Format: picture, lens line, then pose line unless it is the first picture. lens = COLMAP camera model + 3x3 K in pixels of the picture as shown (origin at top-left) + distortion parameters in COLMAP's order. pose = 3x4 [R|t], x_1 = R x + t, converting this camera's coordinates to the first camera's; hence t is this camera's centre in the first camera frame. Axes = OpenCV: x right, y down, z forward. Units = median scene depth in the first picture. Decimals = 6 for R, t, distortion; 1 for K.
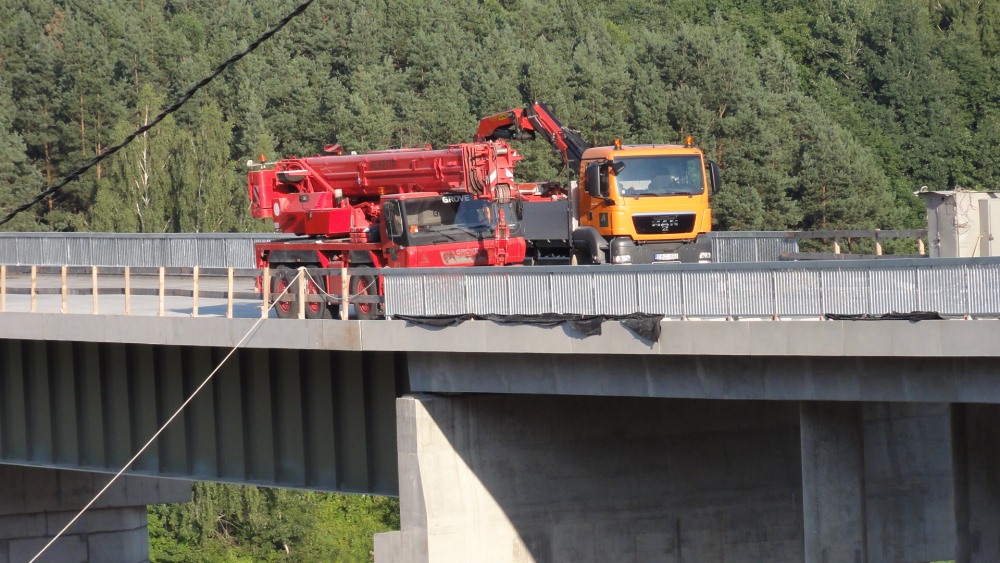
lens RADIAL K [[7204.0, 0, 500.0], [0, 7204.0, 281.5], [0, 0, 1]] dist [-0.259690, -12.927788]
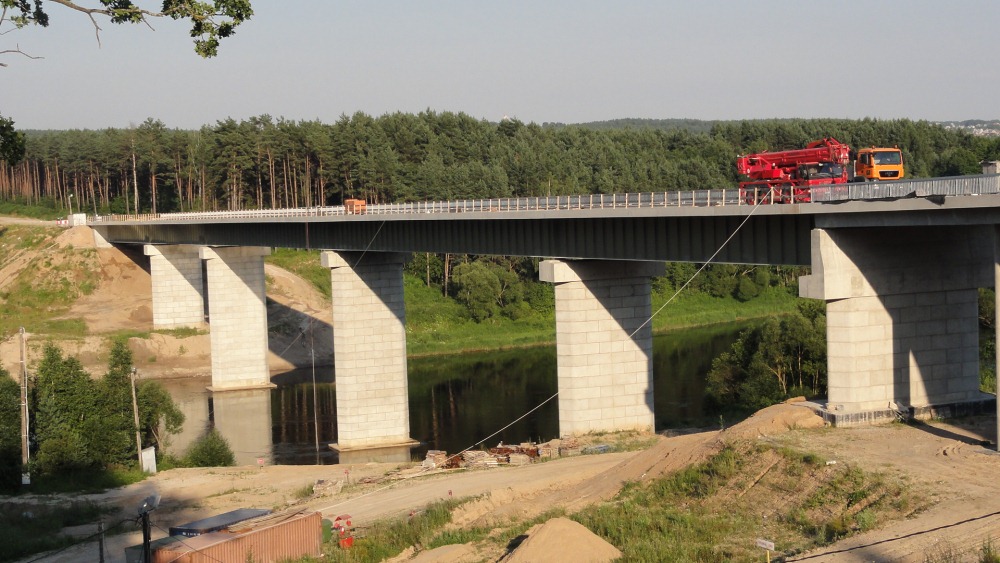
lens RADIAL K [[1825.9, 0, 500.0], [0, 1825.9, 281.5], [0, 0, 1]] dist [0.007484, -0.169077]
pose [[0.999557, 0.005820, -0.029191, -0.116000], [-0.005245, 0.999791, 0.019741, 0.022441], [0.029300, -0.019579, 0.999379, 0.239533]]
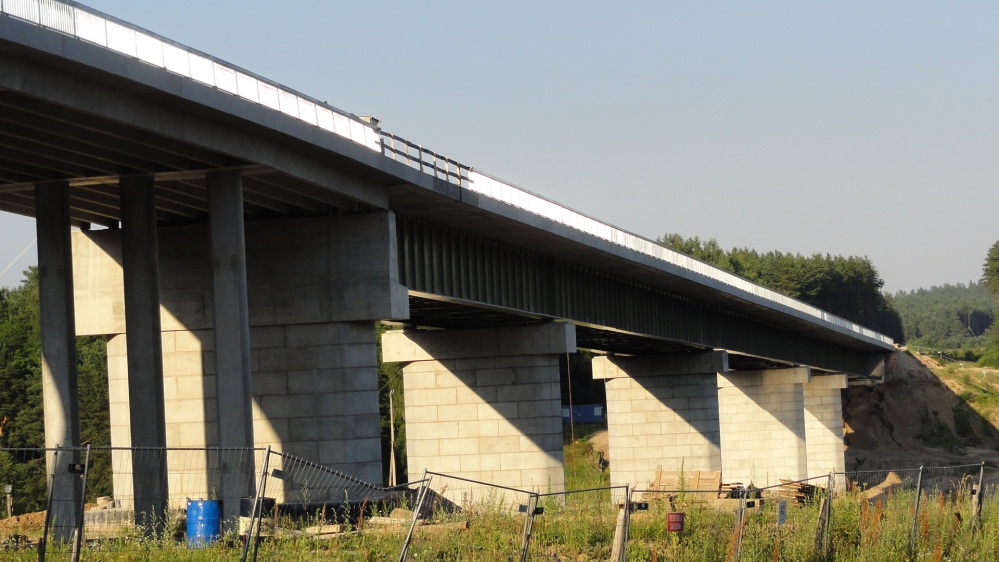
lens RADIAL K [[2771.3, 0, 499.5], [0, 2771.3, 281.0], [0, 0, 1]] dist [-0.022935, -0.212252]
pose [[0.809599, -0.020363, -0.586631, 0.504334], [-0.013412, 0.998495, -0.053169, 0.065558], [0.586831, 0.050914, 0.808107, 0.443253]]
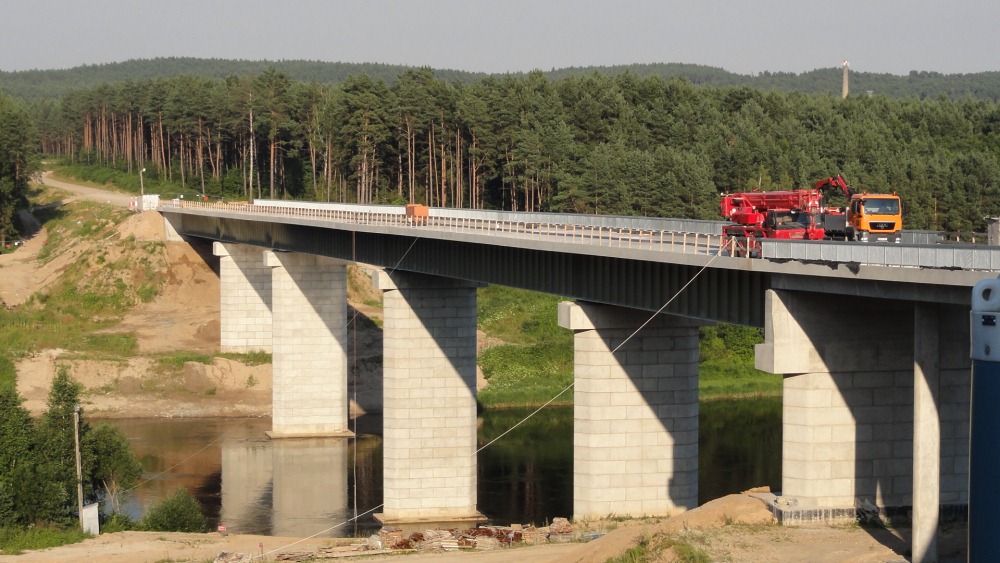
lens RADIAL K [[2624.7, 0, 500.0], [0, 2624.7, 281.5], [0, 0, 1]] dist [-0.010664, -0.002655]
pose [[0.984945, 0.050675, -0.165275, 0.043605], [-0.047800, 0.998629, 0.021329, -0.001855], [0.166130, -0.013108, 0.986017, 0.084848]]
